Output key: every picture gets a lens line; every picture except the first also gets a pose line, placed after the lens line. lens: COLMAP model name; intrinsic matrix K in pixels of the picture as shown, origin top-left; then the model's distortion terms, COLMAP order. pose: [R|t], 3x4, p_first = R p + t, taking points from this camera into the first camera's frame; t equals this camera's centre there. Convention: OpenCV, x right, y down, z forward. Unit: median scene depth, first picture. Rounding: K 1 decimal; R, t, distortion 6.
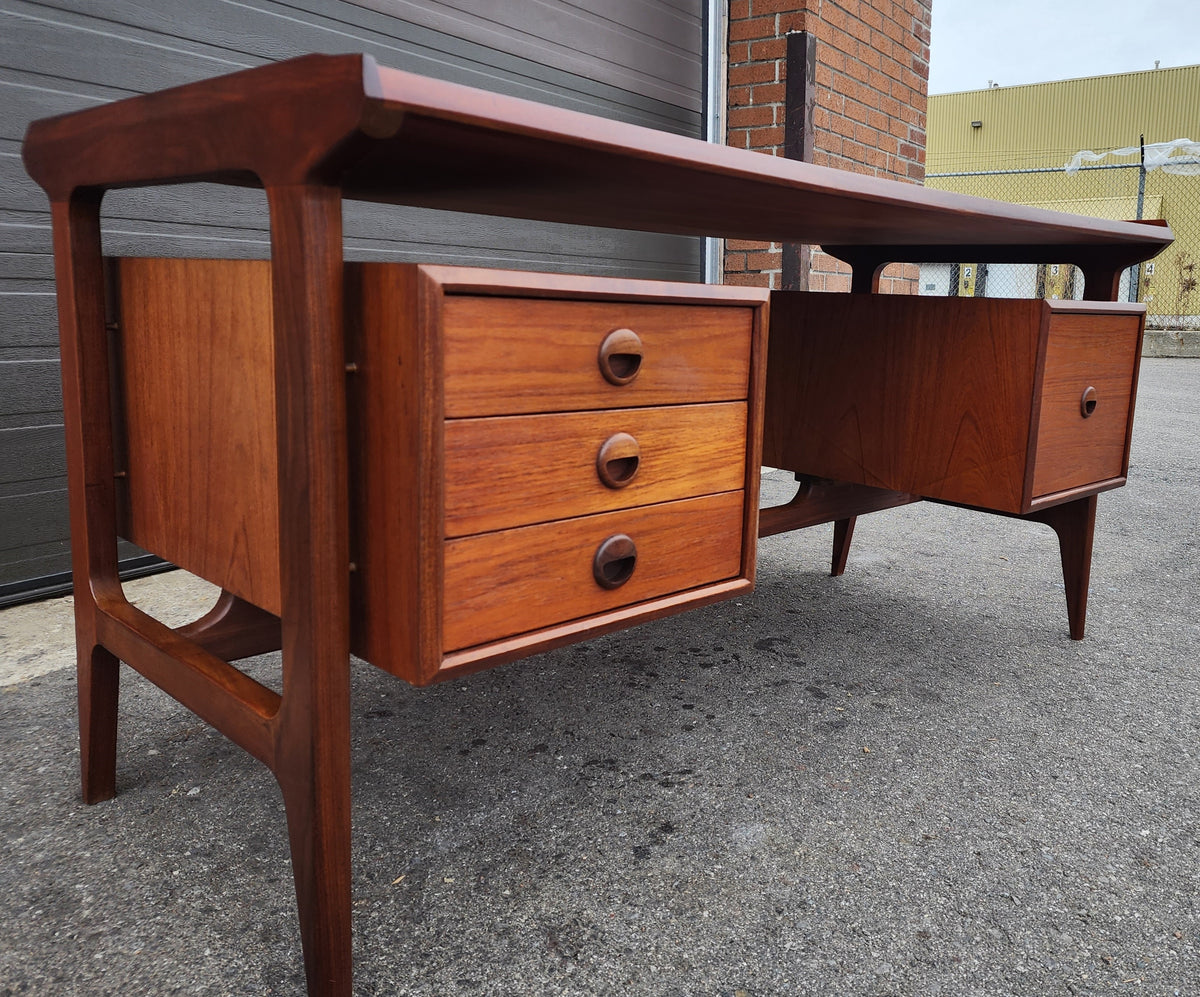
lens RADIAL K [[1014.6, 0, 721.6], [0, 1014.6, 463.1], [0, 0, 1]] dist [0.115214, -0.101278]
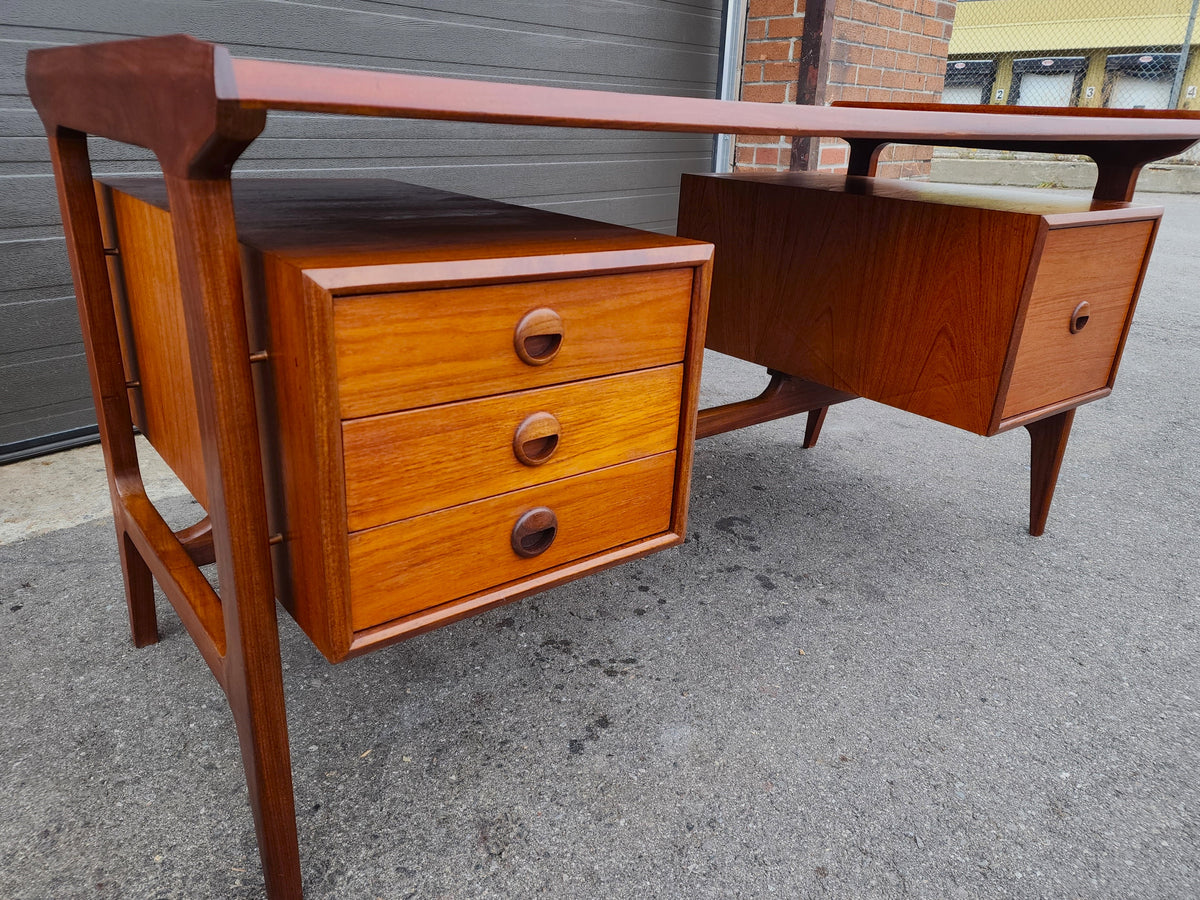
lens RADIAL K [[863.5, 0, 590.9], [0, 863.5, 457.1], [0, 0, 1]] dist [0.097071, -0.093401]
pose [[0.985069, 0.065890, -0.159052, 0.073559], [-0.031520, 0.977271, 0.209636, -0.139939], [0.169249, -0.201492, 0.964757, 0.161584]]
